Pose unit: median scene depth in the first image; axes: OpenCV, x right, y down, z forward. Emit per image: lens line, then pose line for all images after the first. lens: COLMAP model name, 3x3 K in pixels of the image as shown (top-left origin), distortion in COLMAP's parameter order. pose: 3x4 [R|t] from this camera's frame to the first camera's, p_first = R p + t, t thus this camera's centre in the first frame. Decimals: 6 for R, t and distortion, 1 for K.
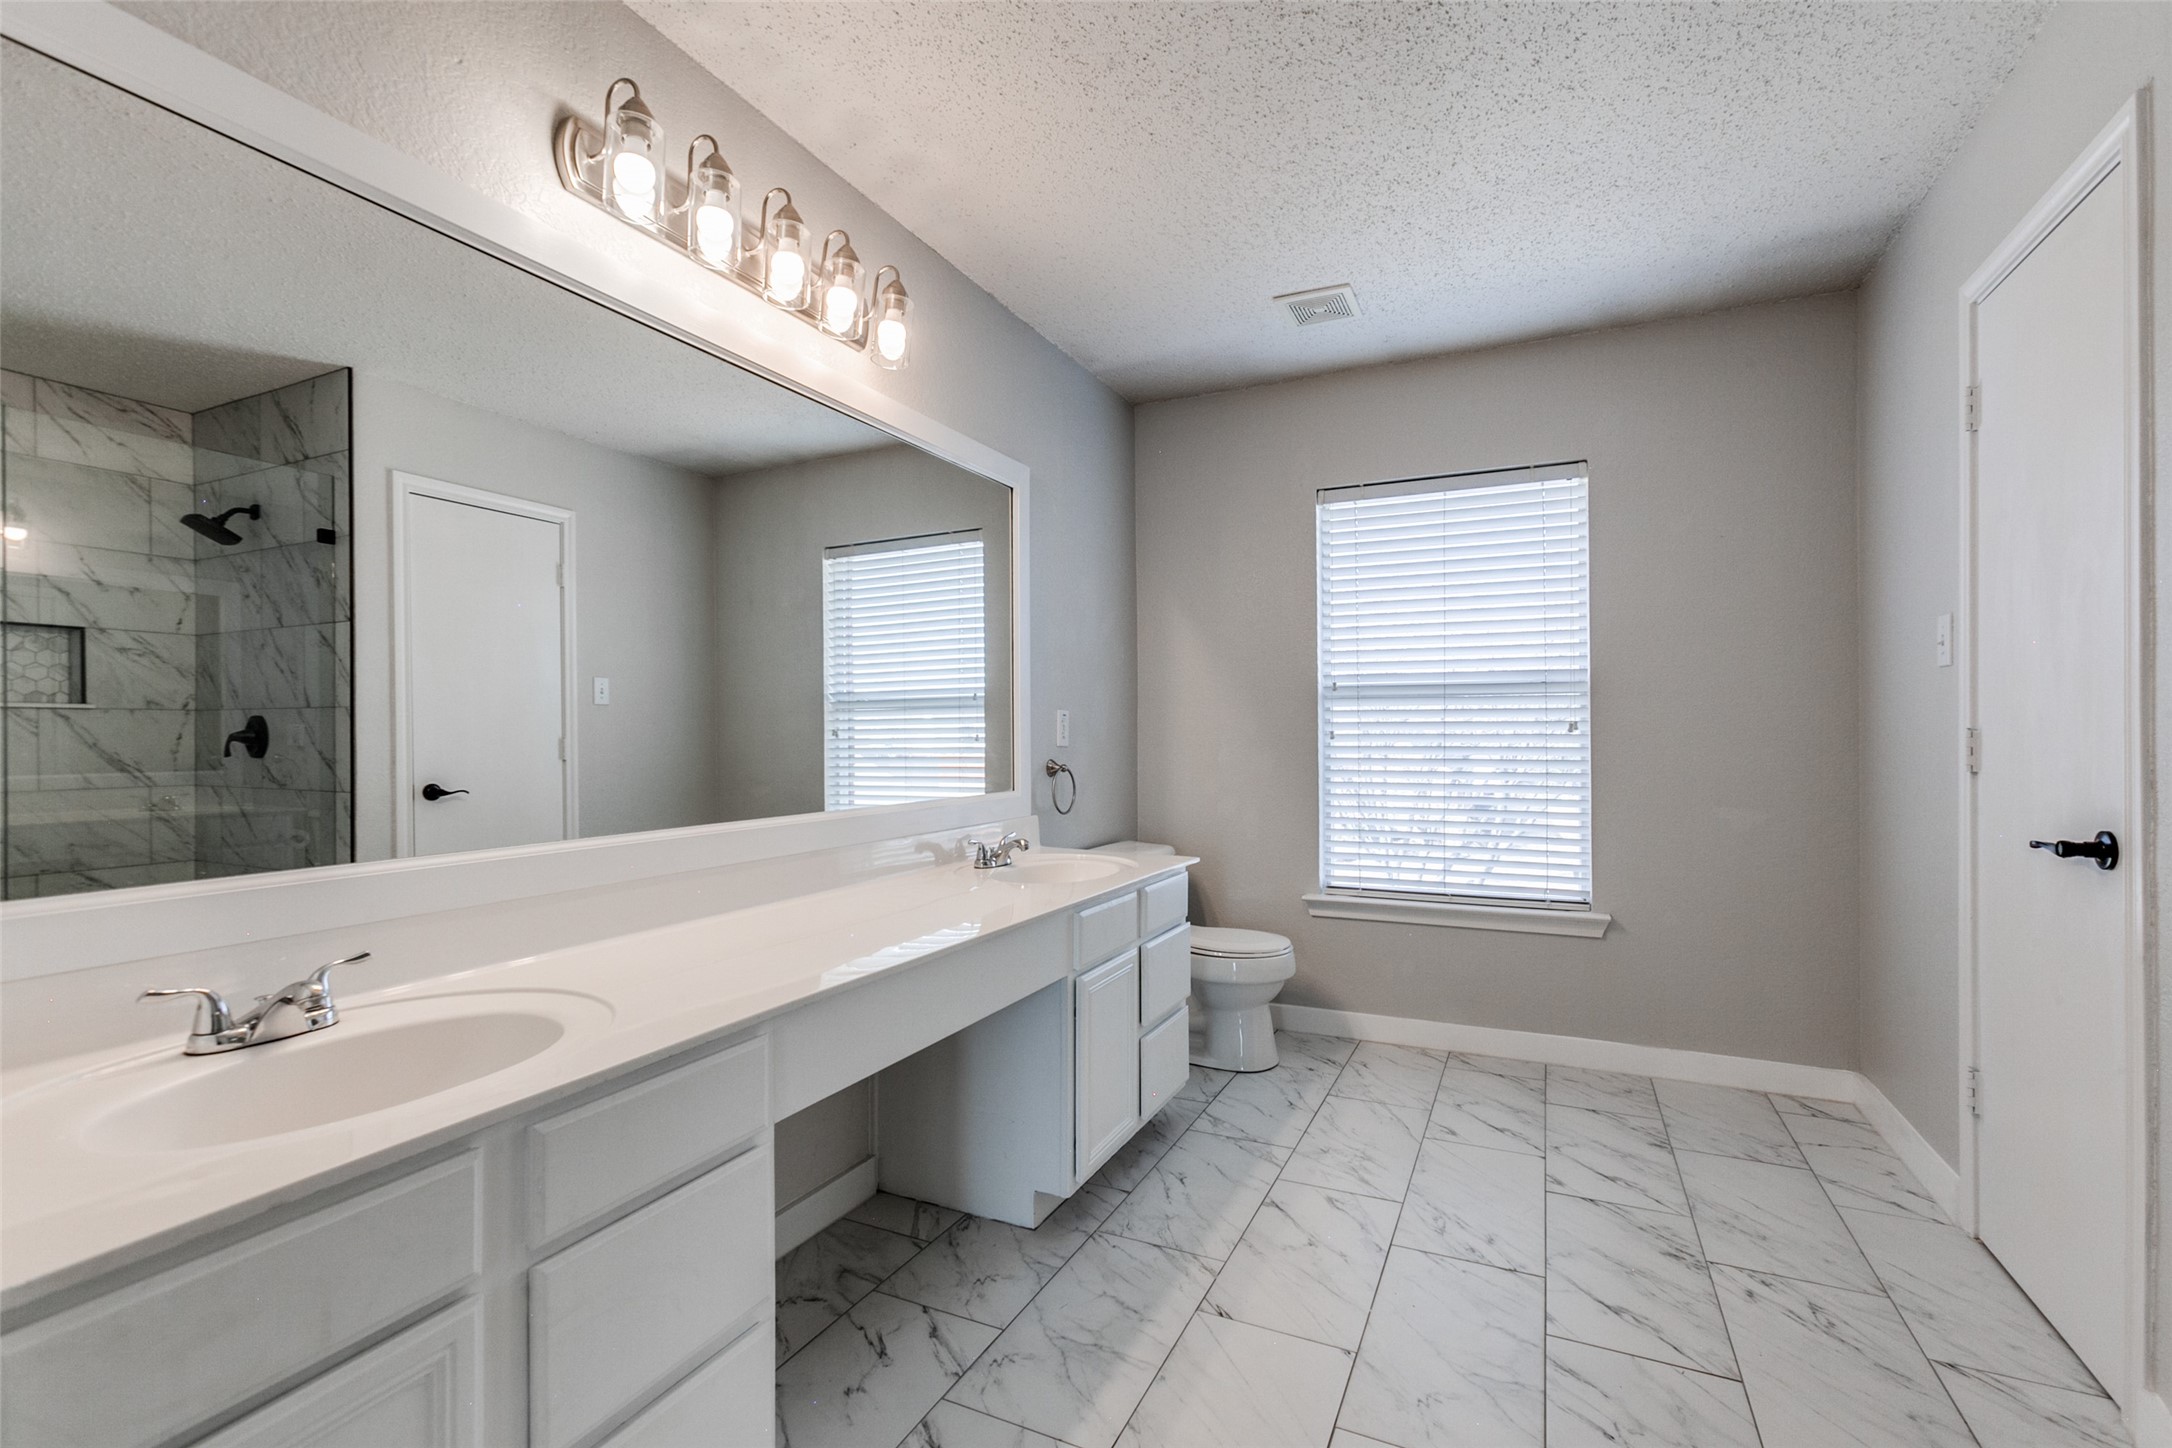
lens RADIAL K [[956.9, 0, 1085.7], [0, 956.9, 736.7], [0, 0, 1]] dist [0.001566, -0.000270]
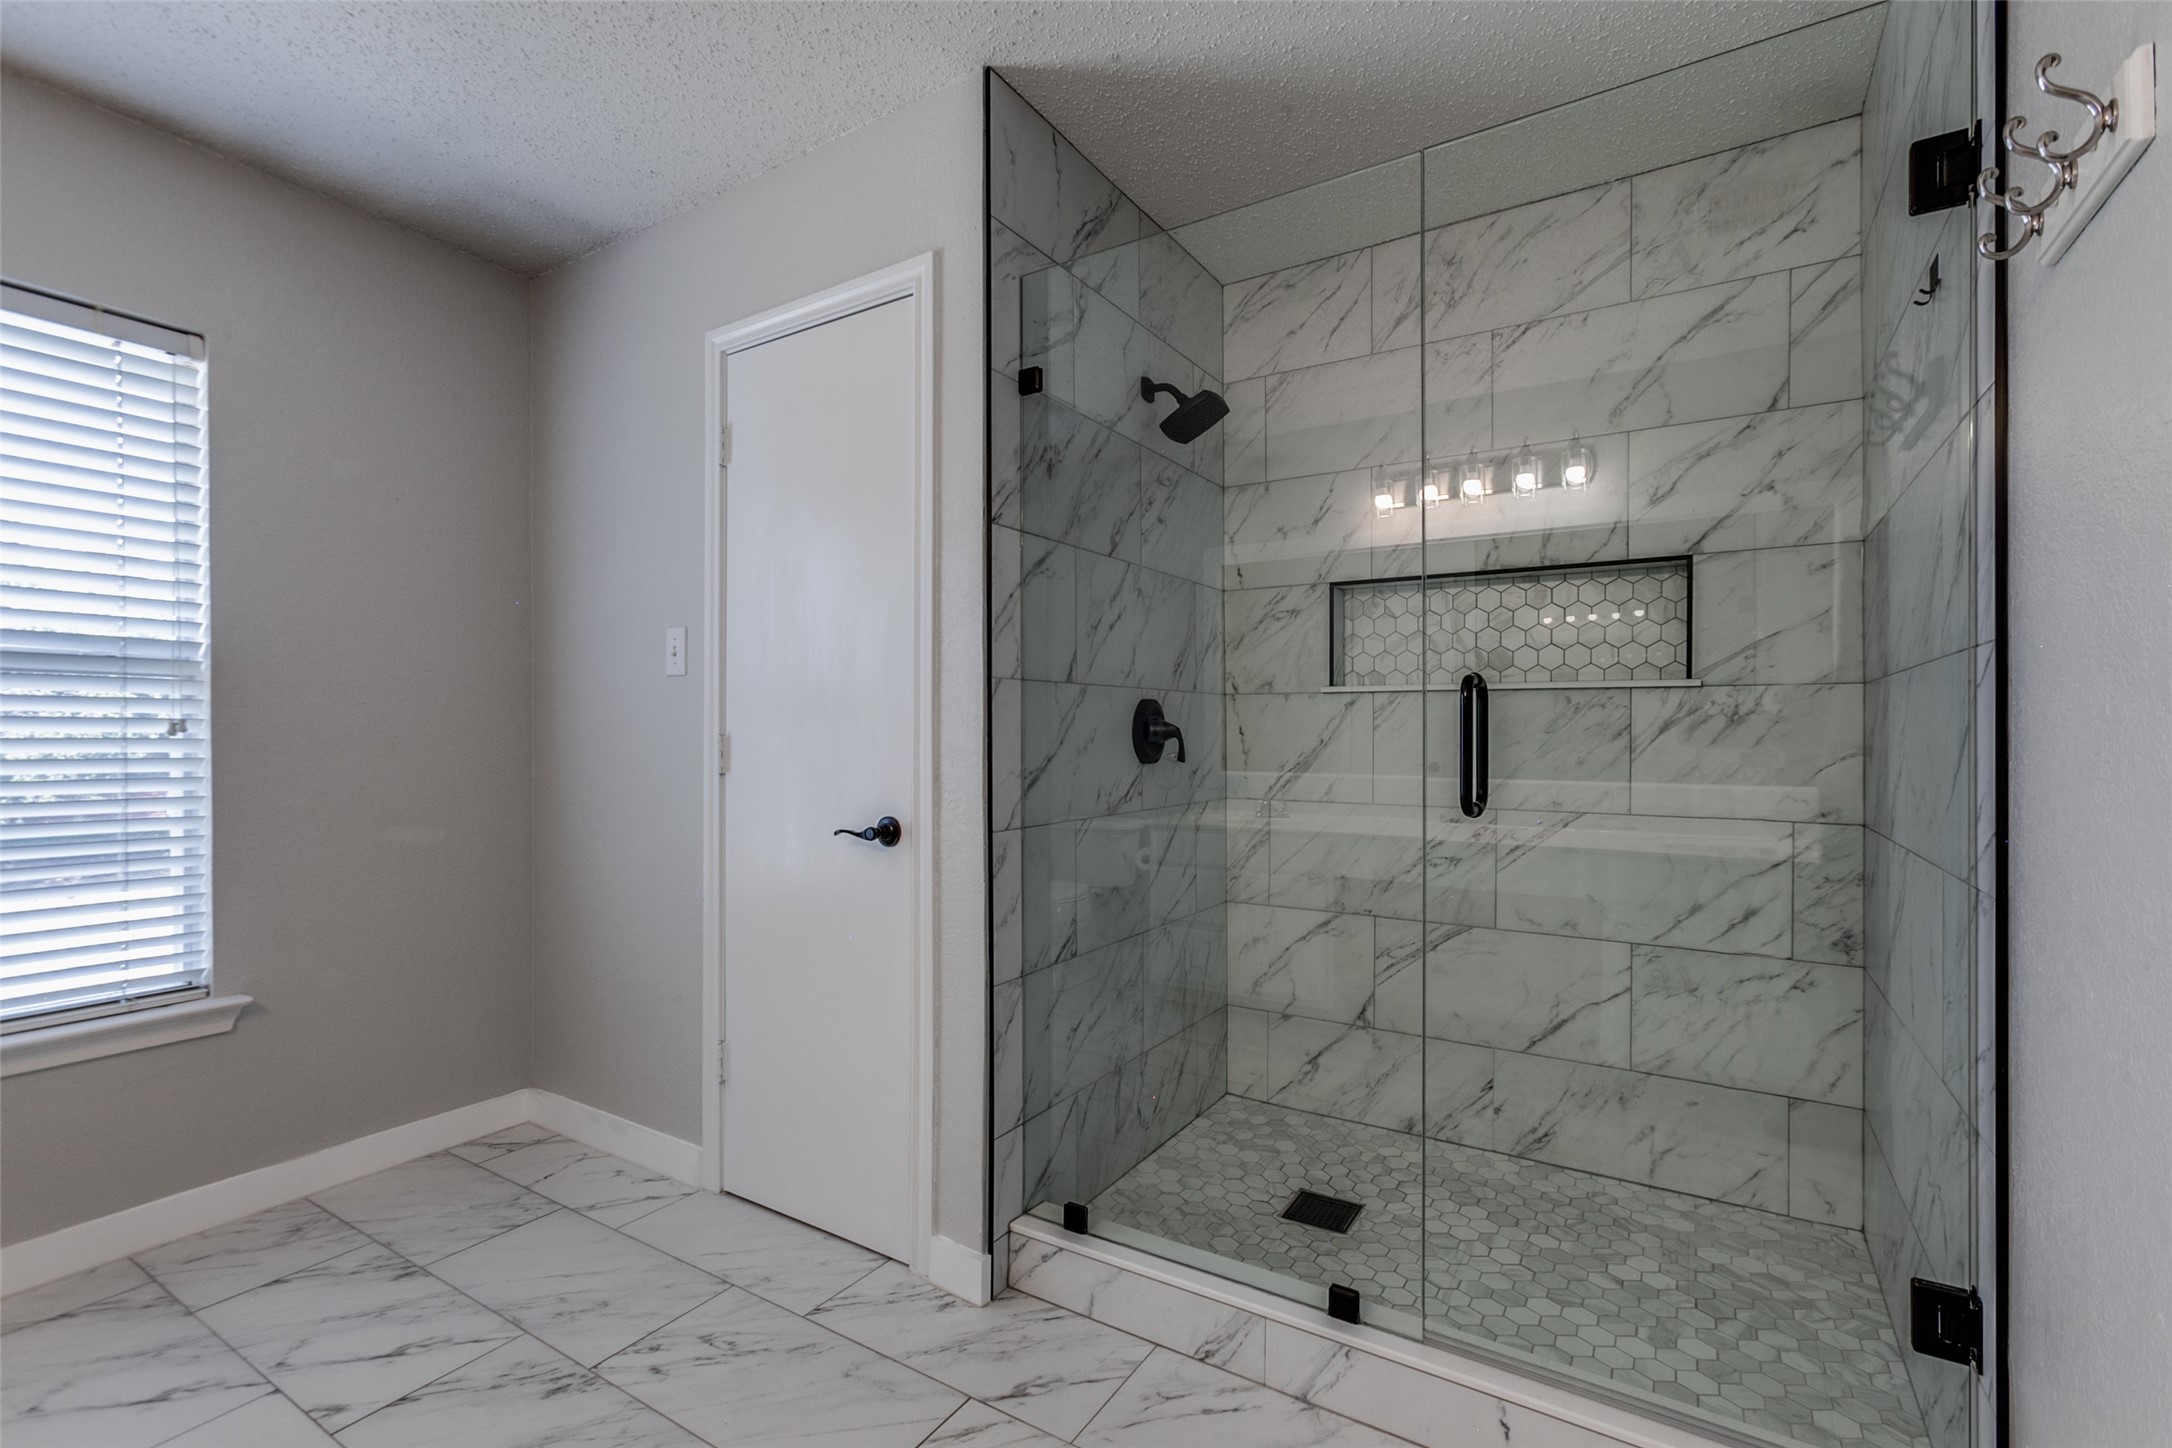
lens RADIAL K [[956.9, 0, 1085.7], [0, 956.9, 736.7], [0, 0, 1]] dist [0.001566, -0.000270]
pose [[0.102940, 0.000806, 0.994687, -0.104187], [0.000235, 1.000000, -0.000835, -0.003693], [-0.994688, 0.000319, 0.102940, 0.356952]]
